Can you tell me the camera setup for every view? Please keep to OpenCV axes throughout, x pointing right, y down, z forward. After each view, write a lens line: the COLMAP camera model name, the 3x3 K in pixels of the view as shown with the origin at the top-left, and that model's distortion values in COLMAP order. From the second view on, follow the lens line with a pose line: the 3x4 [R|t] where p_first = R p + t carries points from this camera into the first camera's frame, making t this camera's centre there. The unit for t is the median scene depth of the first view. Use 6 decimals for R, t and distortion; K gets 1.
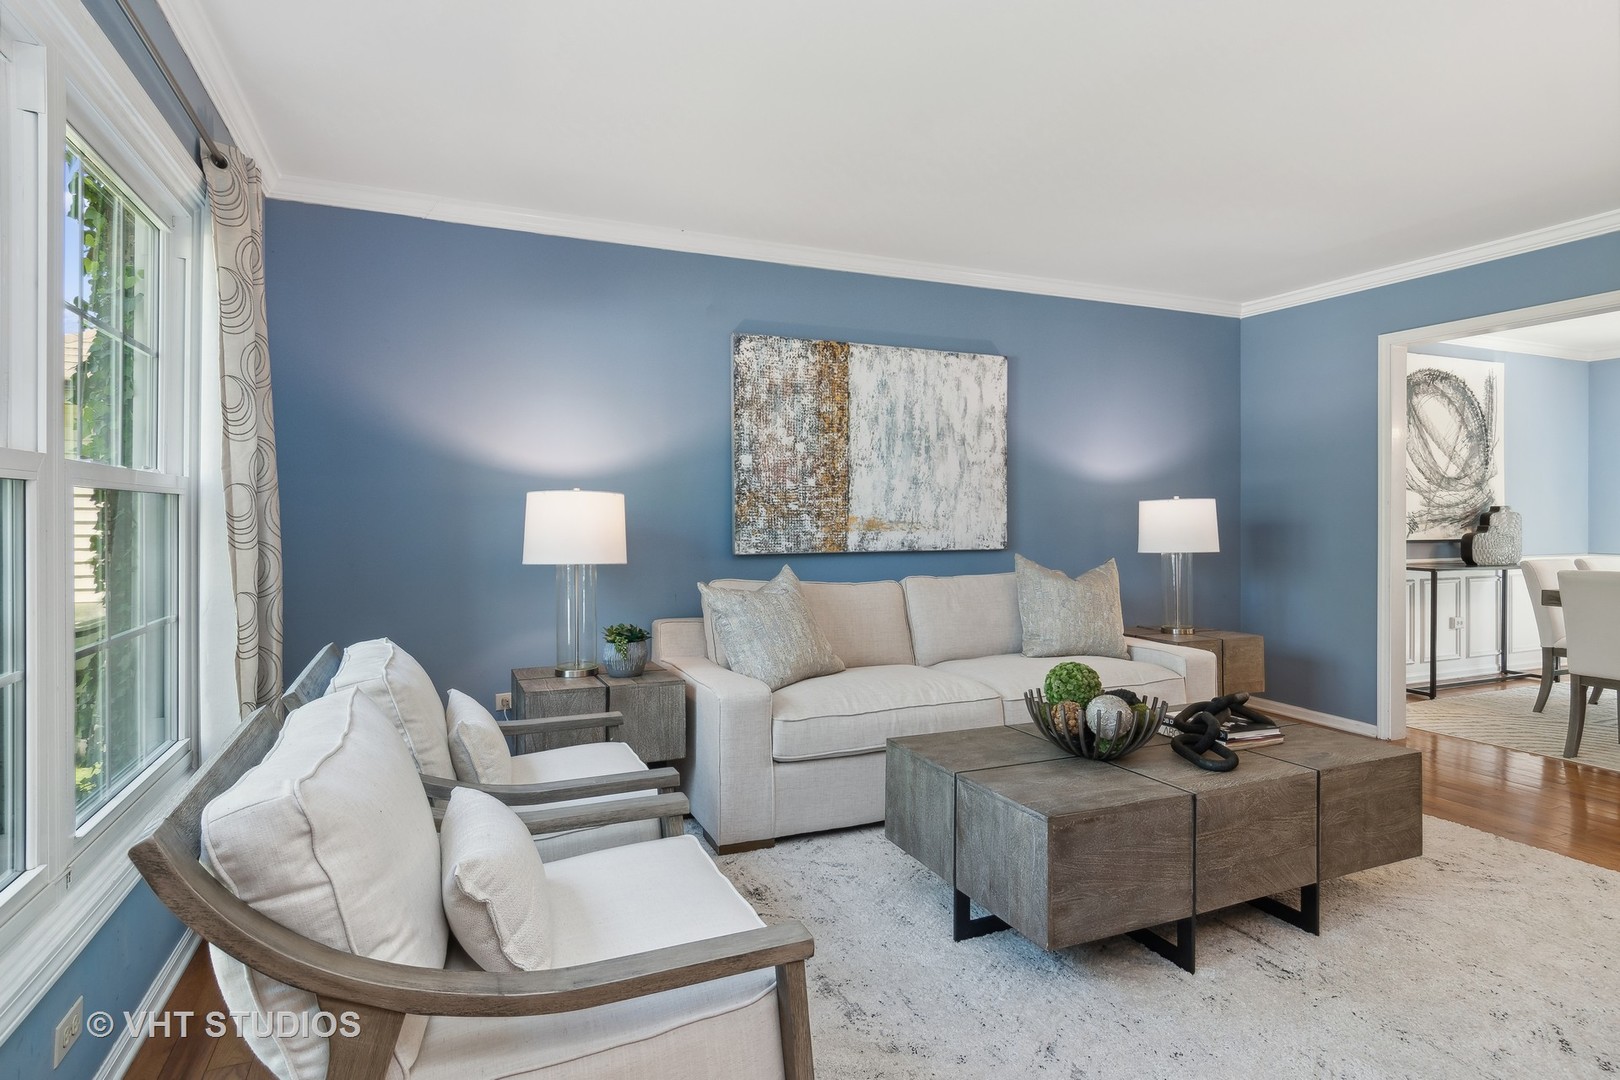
lens RADIAL K [[856.9, 0, 808.8], [0, 856.9, 519.9], [0, 0, 1]] dist [0.002760, -0.001422]
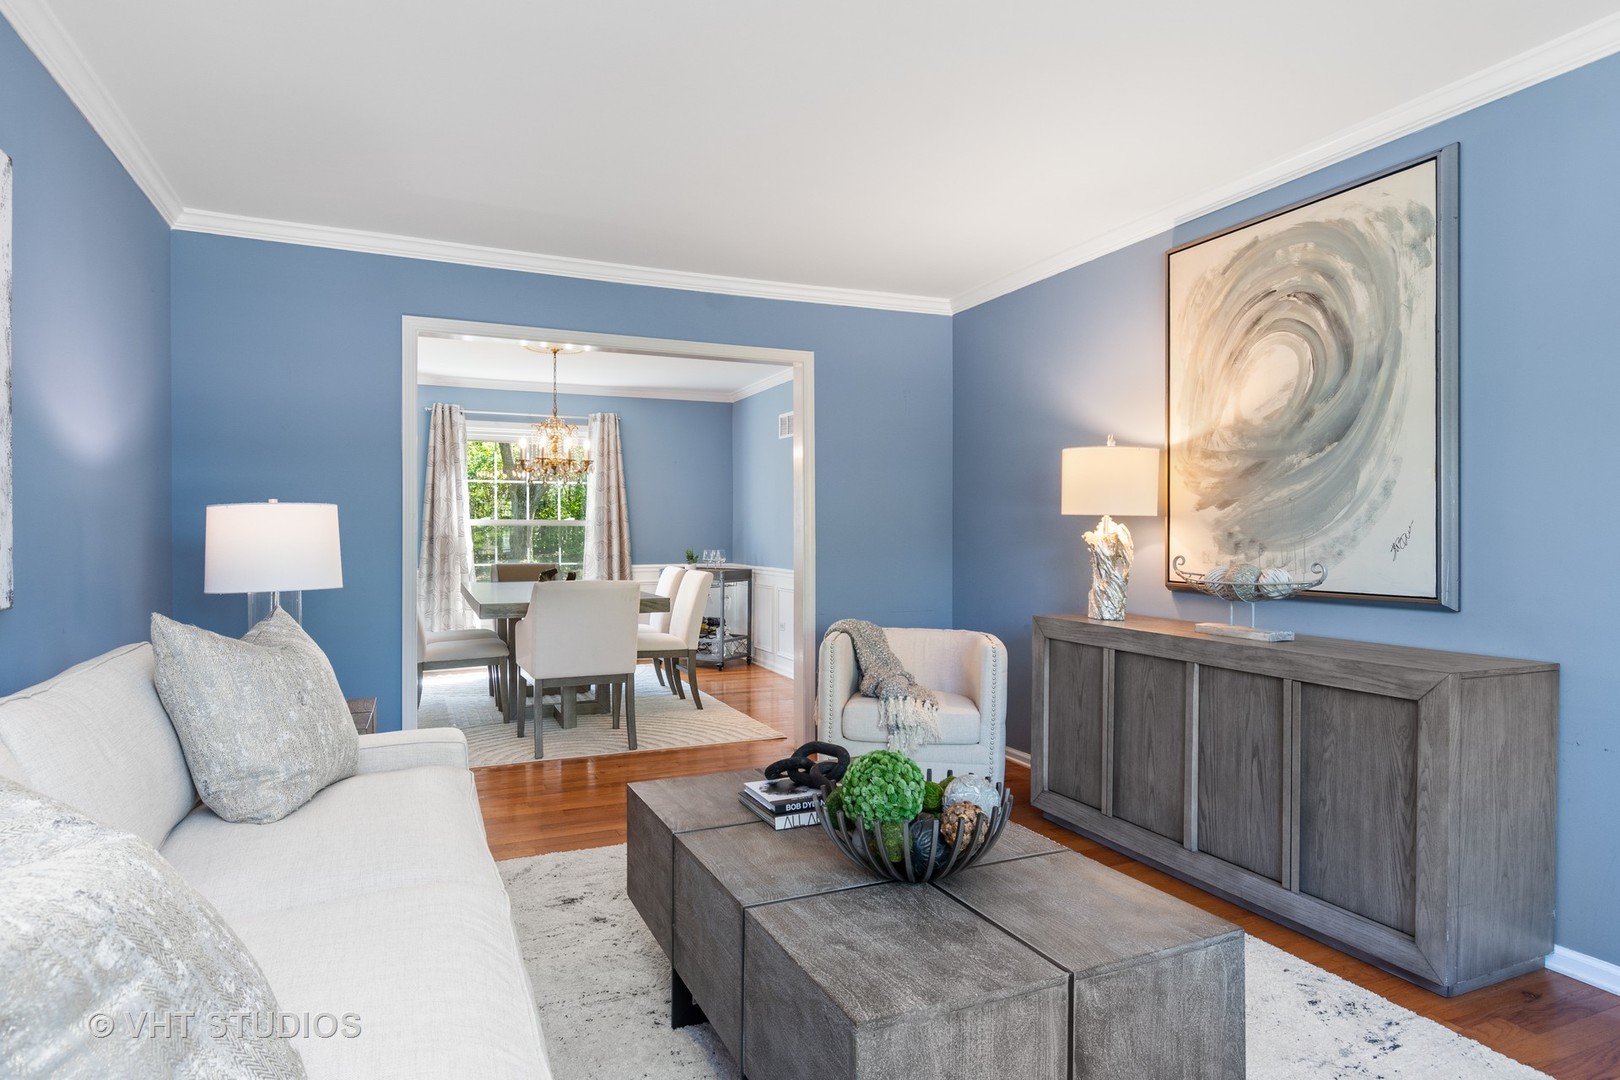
lens RADIAL K [[917.7, 0, 809.1], [0, 917.7, 534.2], [0, 0, 1]] dist [-0.004280, -0.001166]
pose [[-0.011436, -0.000555, 0.999934, -0.175547], [0.001368, 0.999999, 0.000570, -0.001390], [-0.999934, 0.001375, -0.011435, 0.462312]]
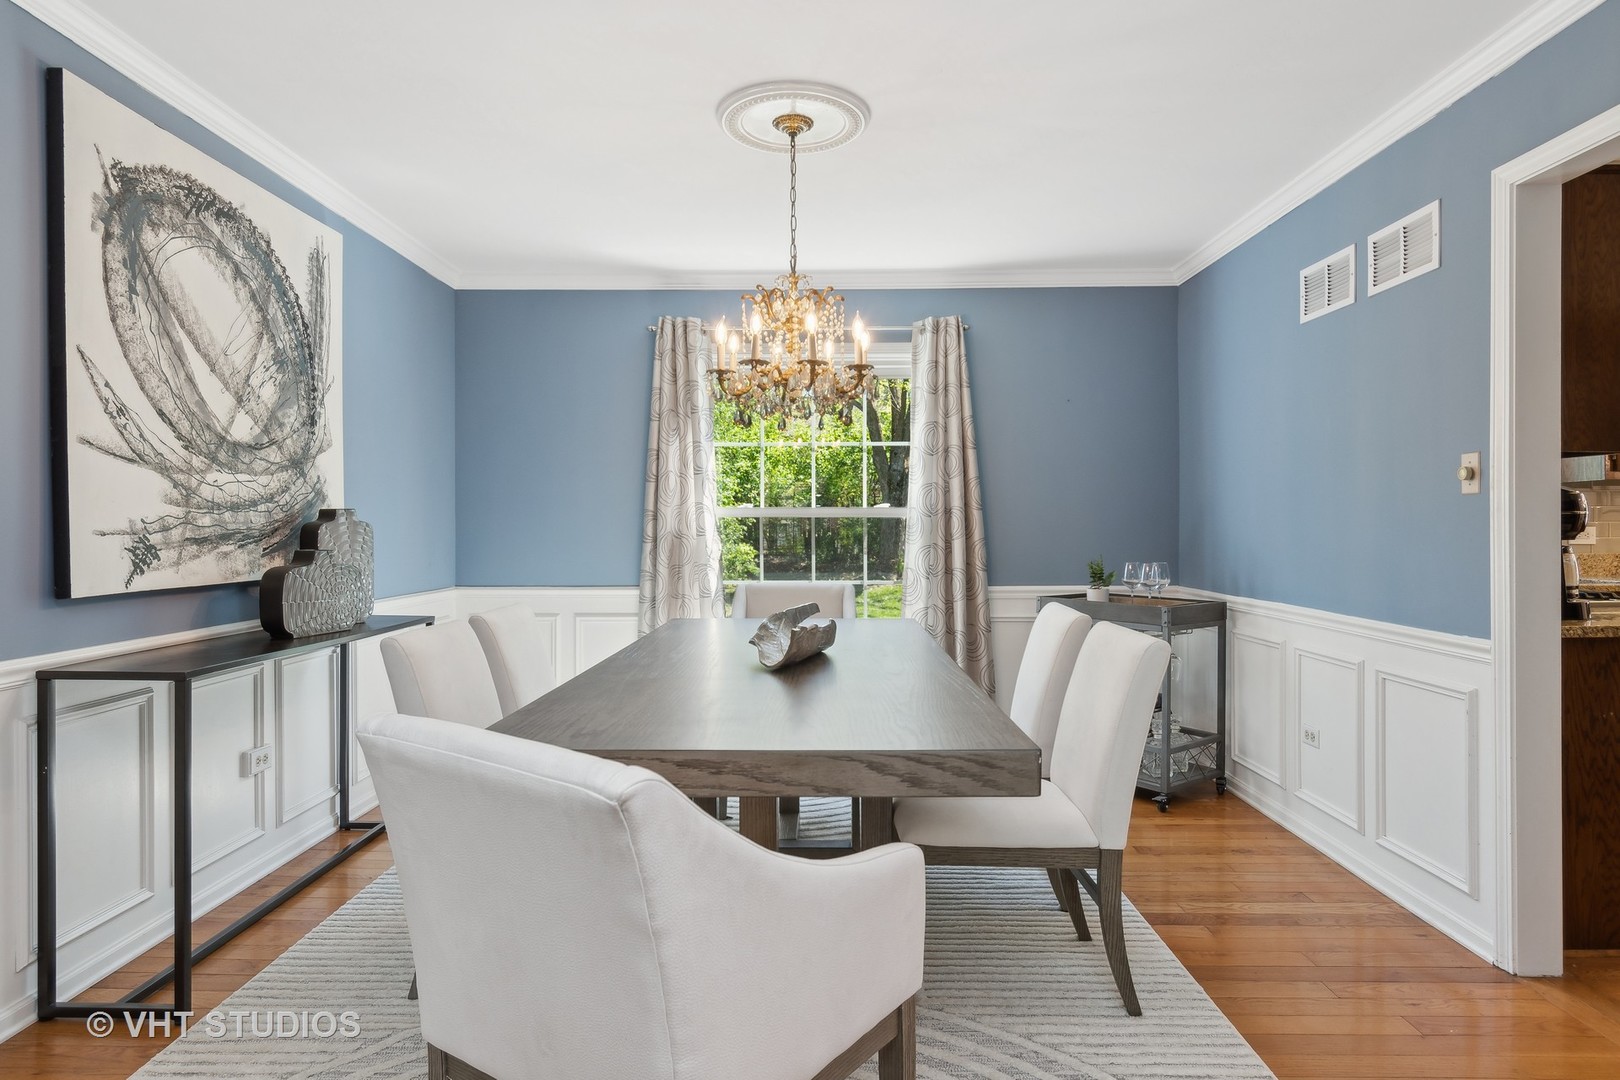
lens RADIAL K [[917.7, 0, 809.3], [0, 917.7, 529.6], [0, 0, 1]] dist [-0.004280, -0.001166]
pose [[0.401891, -0.002342, 0.915685, 0.433578], [0.003316, 0.999994, 0.001103, -0.003950], [-0.915682, 0.002593, 0.401896, 0.540256]]
